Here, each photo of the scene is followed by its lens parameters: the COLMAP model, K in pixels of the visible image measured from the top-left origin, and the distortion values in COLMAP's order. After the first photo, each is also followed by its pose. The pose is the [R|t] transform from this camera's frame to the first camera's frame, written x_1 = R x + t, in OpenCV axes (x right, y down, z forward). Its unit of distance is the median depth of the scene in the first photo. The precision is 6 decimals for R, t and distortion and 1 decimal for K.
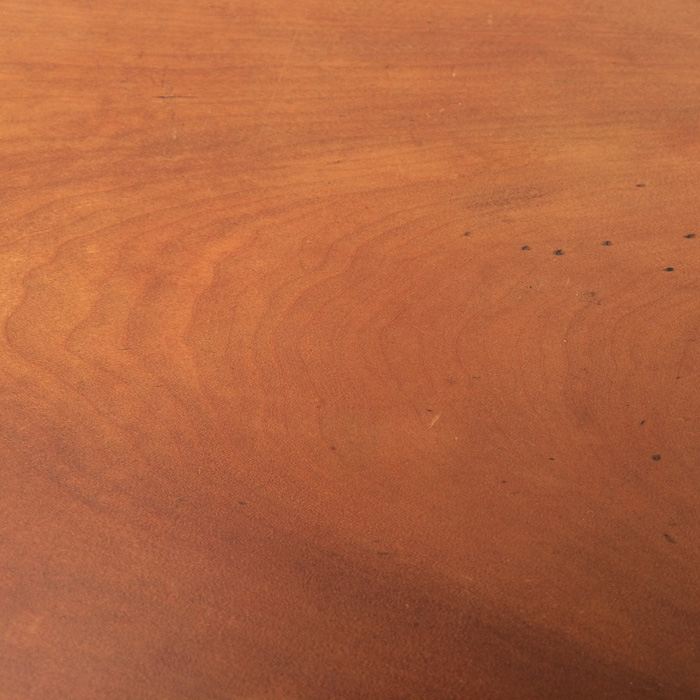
lens RADIAL K [[846.3, 0, 350.0], [0, 846.3, 350.0], [0, 0, 1]] dist [0.060508, -0.050844]
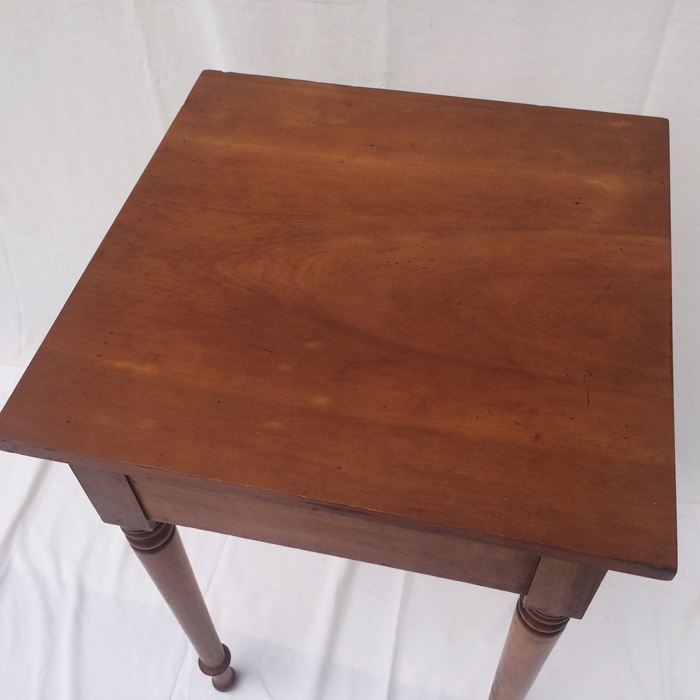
lens RADIAL K [[846.3, 0, 350.0], [0, 846.3, 350.0], [0, 0, 1]] dist [0.060508, -0.050844]
pose [[0.994851, 0.028910, -0.097142, 0.406418], [-0.039585, 0.993162, -0.109826, 0.692518], [0.093303, 0.113105, 0.989192, -2.731475]]
